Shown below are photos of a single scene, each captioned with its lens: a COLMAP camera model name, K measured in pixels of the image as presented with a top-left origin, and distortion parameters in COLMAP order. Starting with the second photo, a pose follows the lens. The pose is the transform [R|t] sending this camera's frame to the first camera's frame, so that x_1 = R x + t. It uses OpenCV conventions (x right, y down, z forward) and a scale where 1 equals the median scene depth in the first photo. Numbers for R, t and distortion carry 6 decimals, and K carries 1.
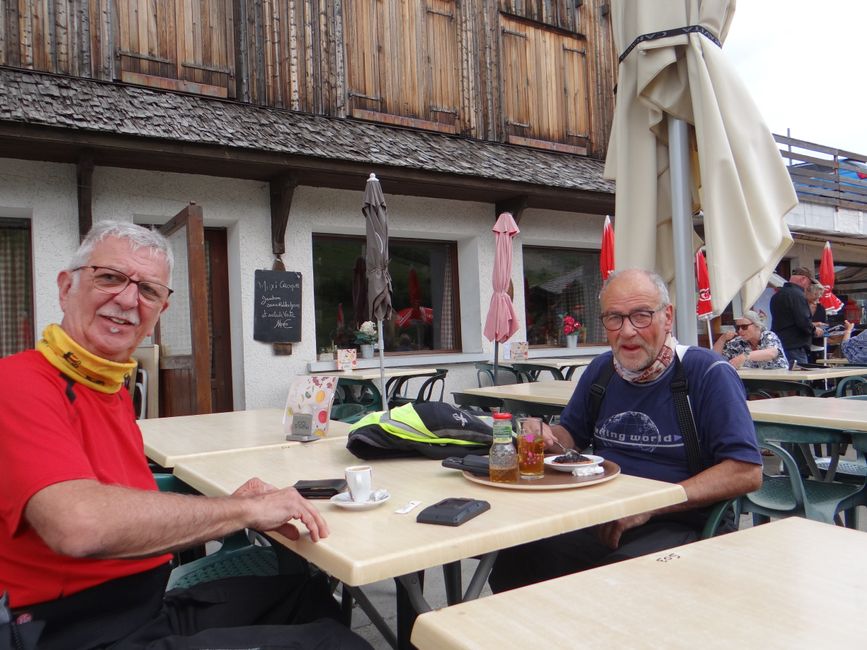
lens RADIAL K [[695.7, 0, 435.3], [0, 695.7, 313.6], [0, 0, 1]] dist [-0.001678, 0.006983]
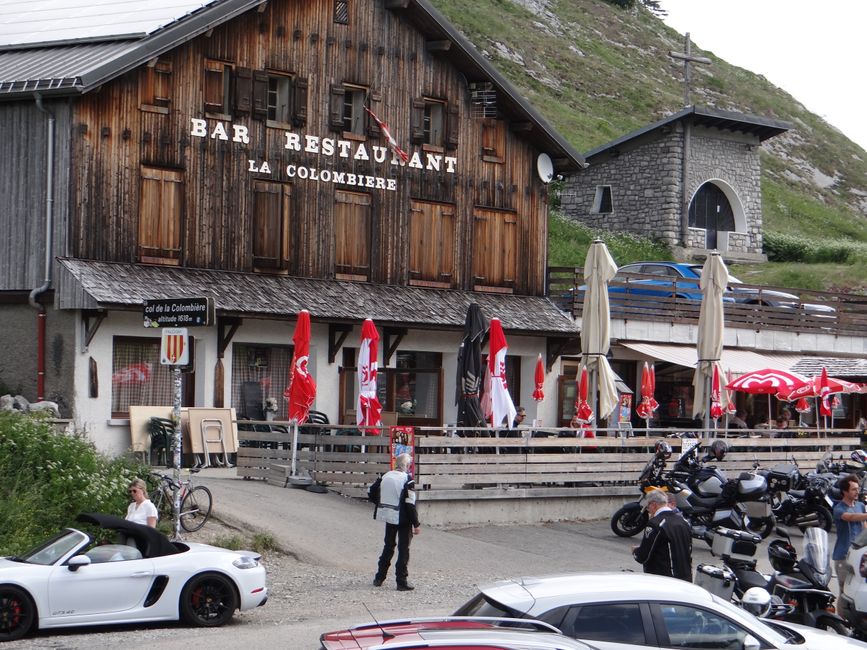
lens RADIAL K [[2875.6, 0, 433.5], [0, 2875.6, 325.0], [0, 0, 1]] dist [0.020602, 0.559314]
pose [[0.928235, 0.071636, 0.365031, -2.773225], [-0.077375, 0.997001, 0.001098, -0.198035], [-0.363858, -0.029263, 0.930995, -5.934923]]
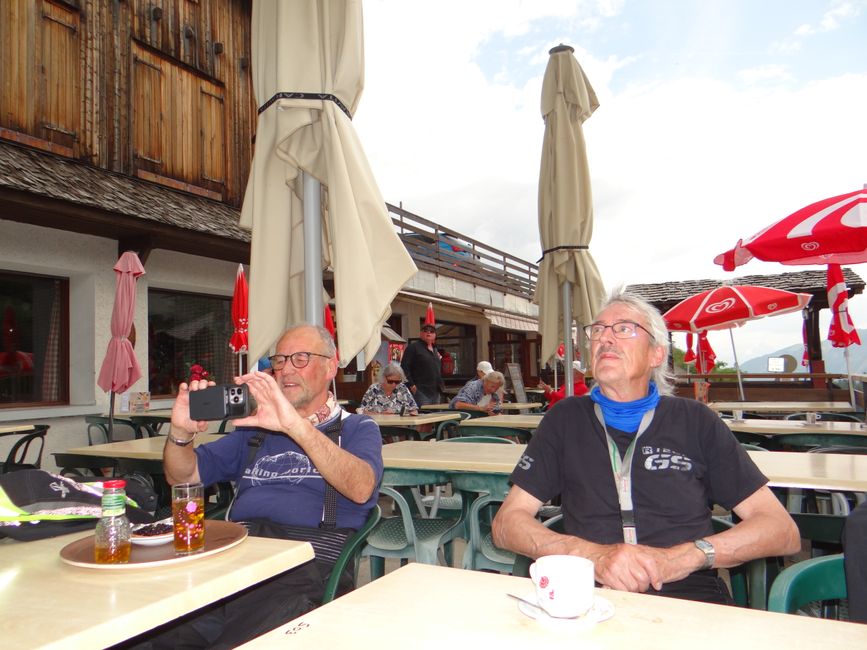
lens RADIAL K [[682.0, 0, 422.4], [0, 682.0, 323.5], [0, 0, 1]] dist [0.001902, 0.008155]
pose [[0.873005, 0.043831, 0.485738, 0.003862], [-0.018348, 0.998200, -0.057097, -0.004484], [-0.487367, 0.040933, 0.872238, 0.024921]]
